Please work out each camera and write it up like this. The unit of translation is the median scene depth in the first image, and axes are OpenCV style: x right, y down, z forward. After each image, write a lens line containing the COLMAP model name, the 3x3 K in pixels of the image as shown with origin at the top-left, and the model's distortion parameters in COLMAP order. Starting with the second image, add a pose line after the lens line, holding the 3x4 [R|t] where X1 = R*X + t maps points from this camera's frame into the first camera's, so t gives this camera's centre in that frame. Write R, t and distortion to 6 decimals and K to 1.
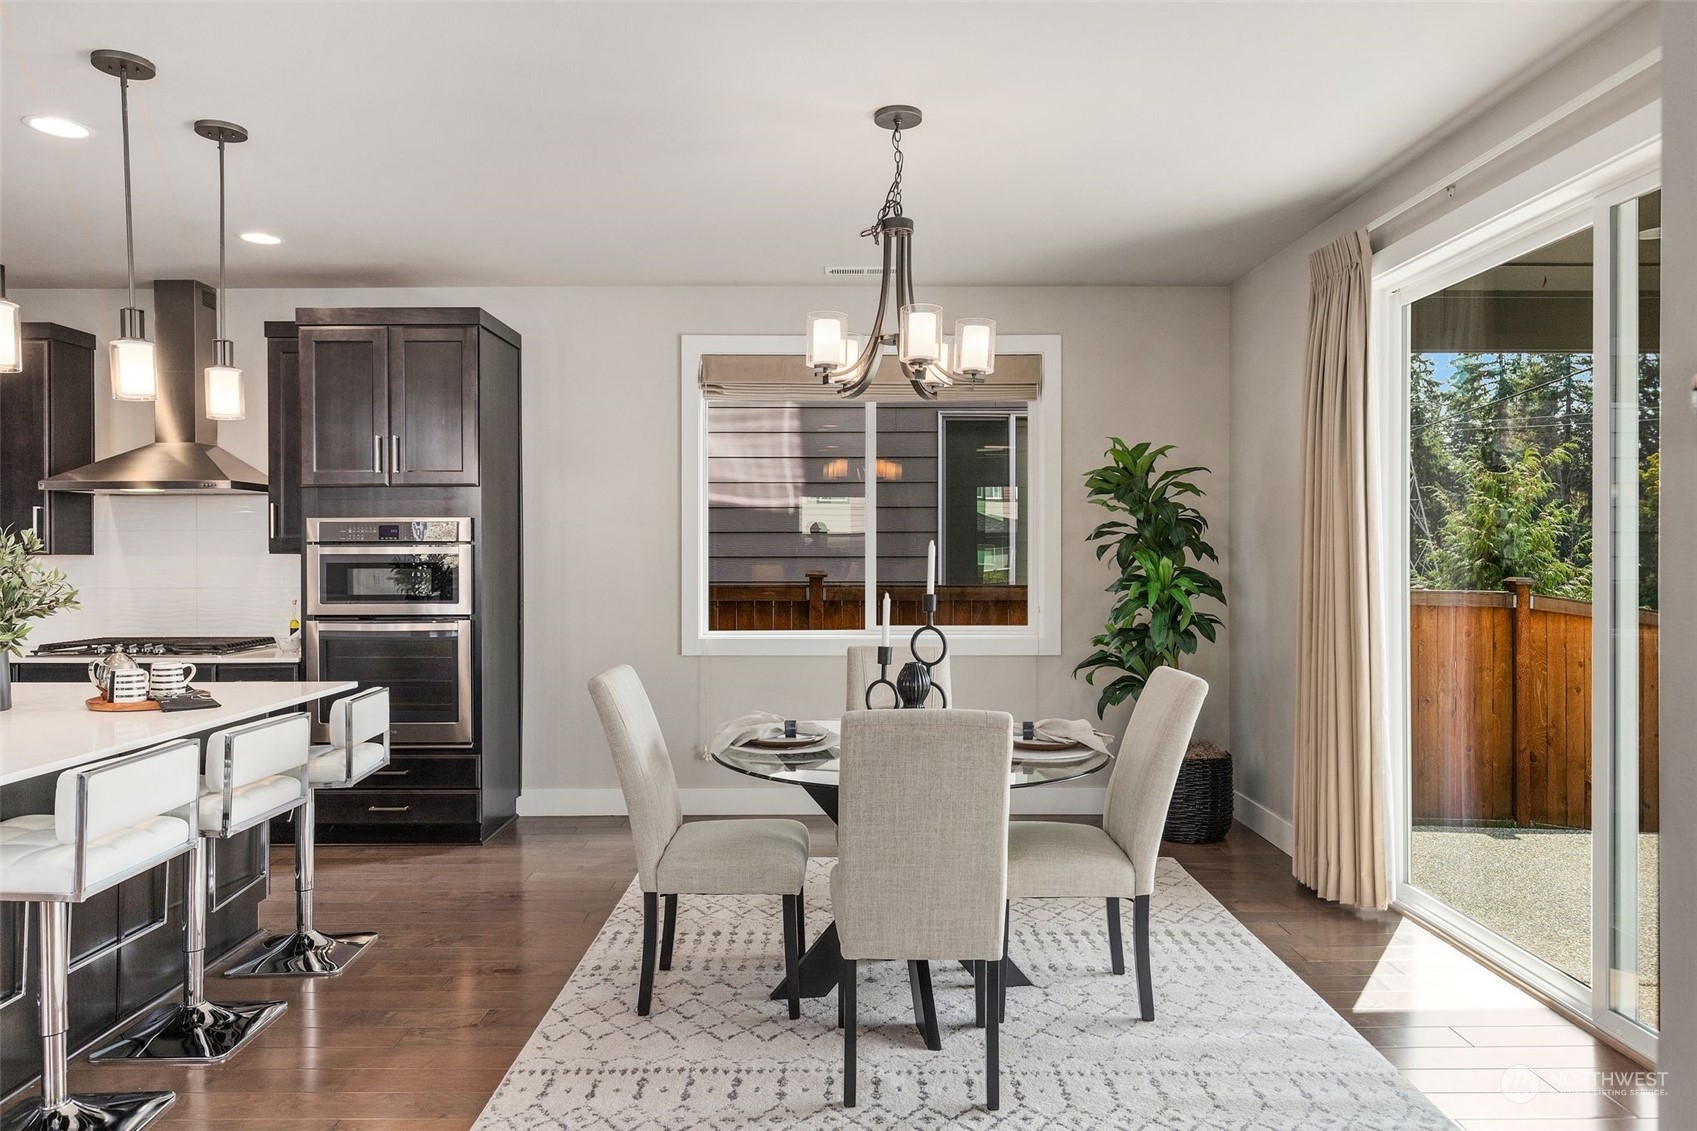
lens RADIAL K [[1079.4, 0, 847.5], [0, 1079.4, 549.5], [0, 0, 1]] dist [0.012094, 0.001685]
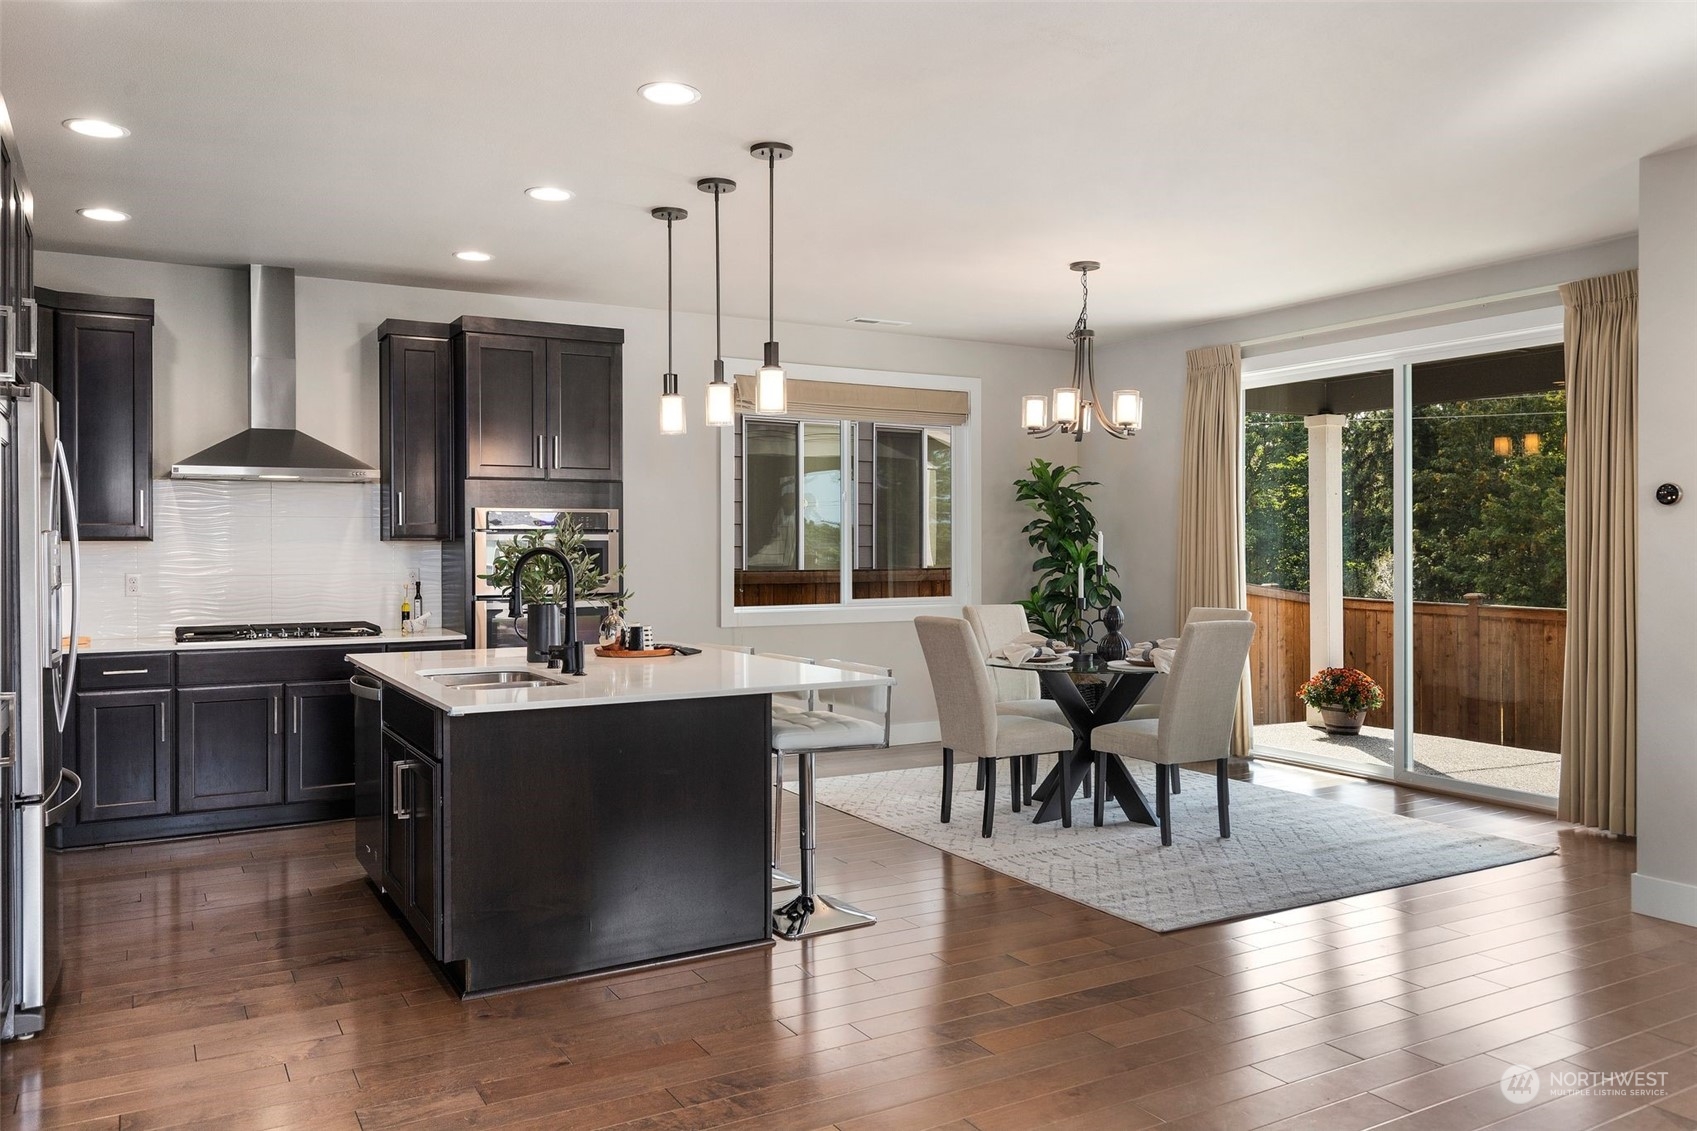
lens RADIAL K [[1242.5, 0, 848.0], [0, 1242.5, 541.7], [0, 0, 1]] dist [0.000177, -0.000601]
pose [[0.870279, 0.002767, 0.492551, -0.693792], [-0.003225, 0.999995, 0.000081, 0.003649], [-0.492548, -0.001659, 0.870283, -0.250945]]
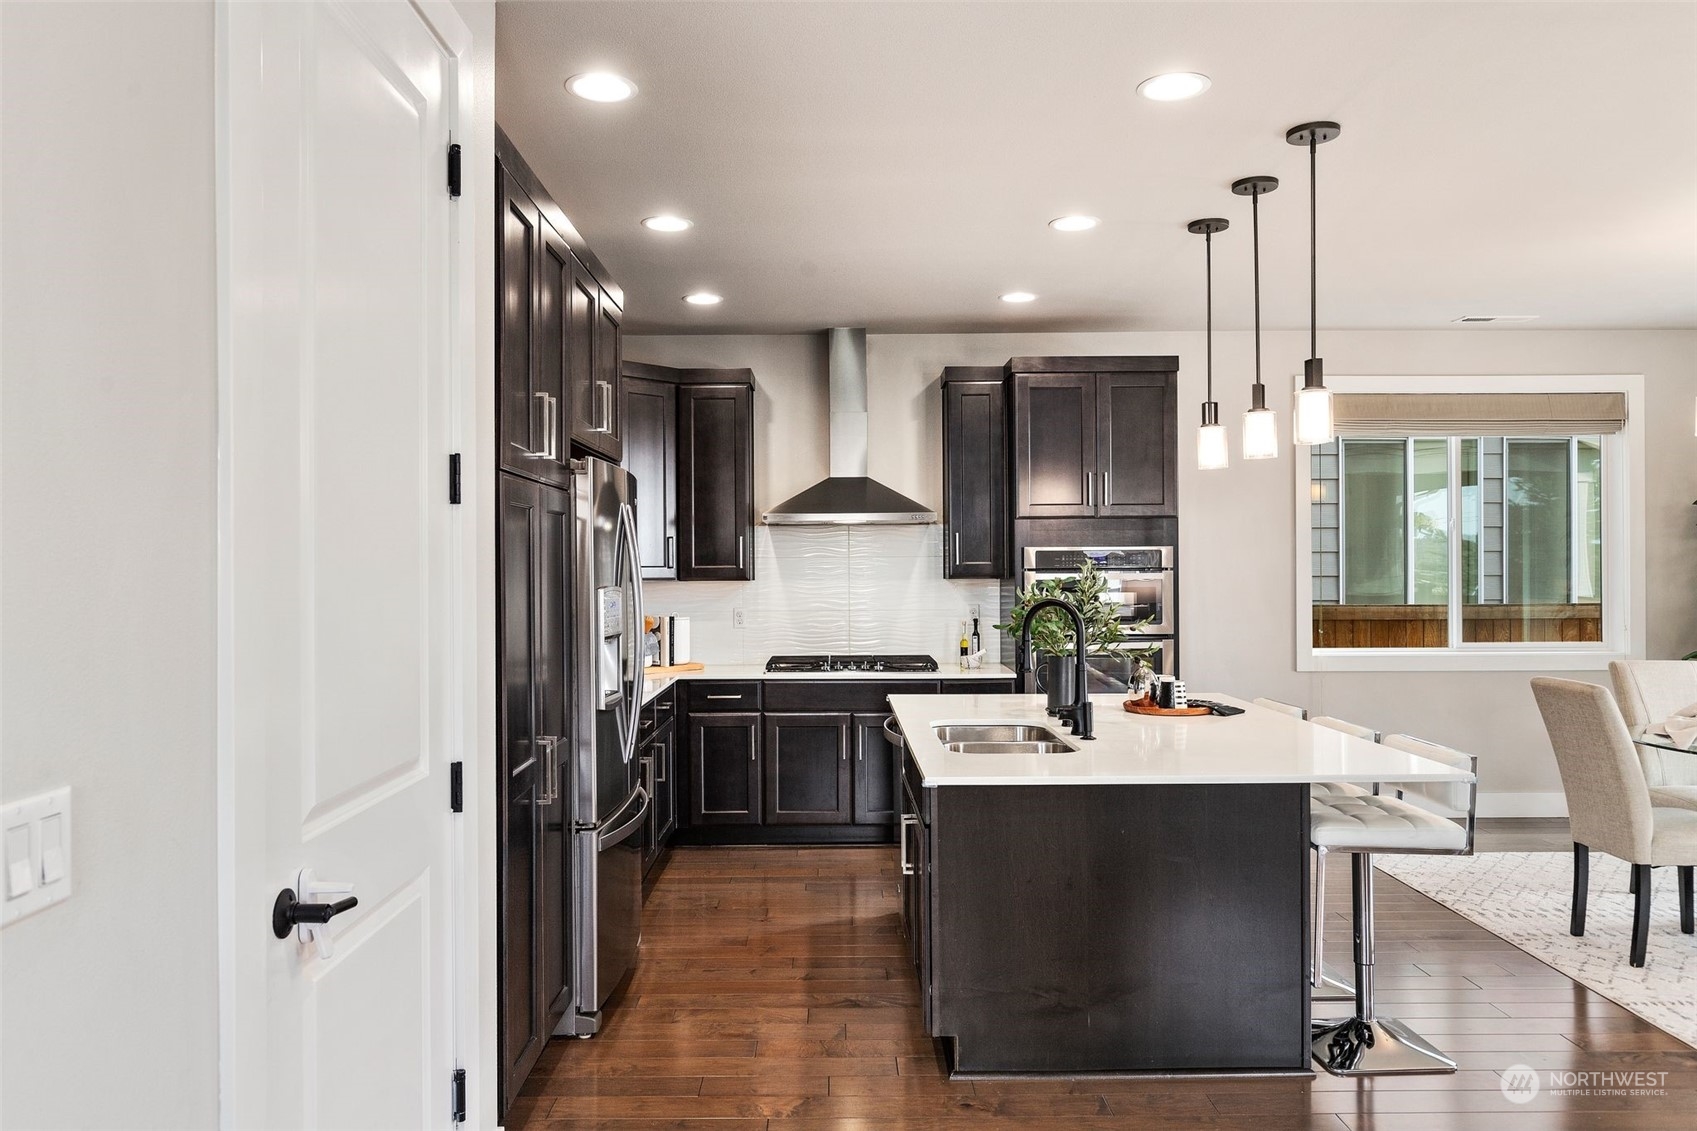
lens RADIAL K [[1165.4, 0, 830.8], [0, 1165.4, 560.7], [0, 0, 1]] dist [0.000912, -0.003610]
pose [[0.999985, -0.002898, -0.004657, -0.607115], [0.002905, 0.999995, 0.001490, -0.015474], [0.004653, -0.001503, 0.999988, -0.170330]]
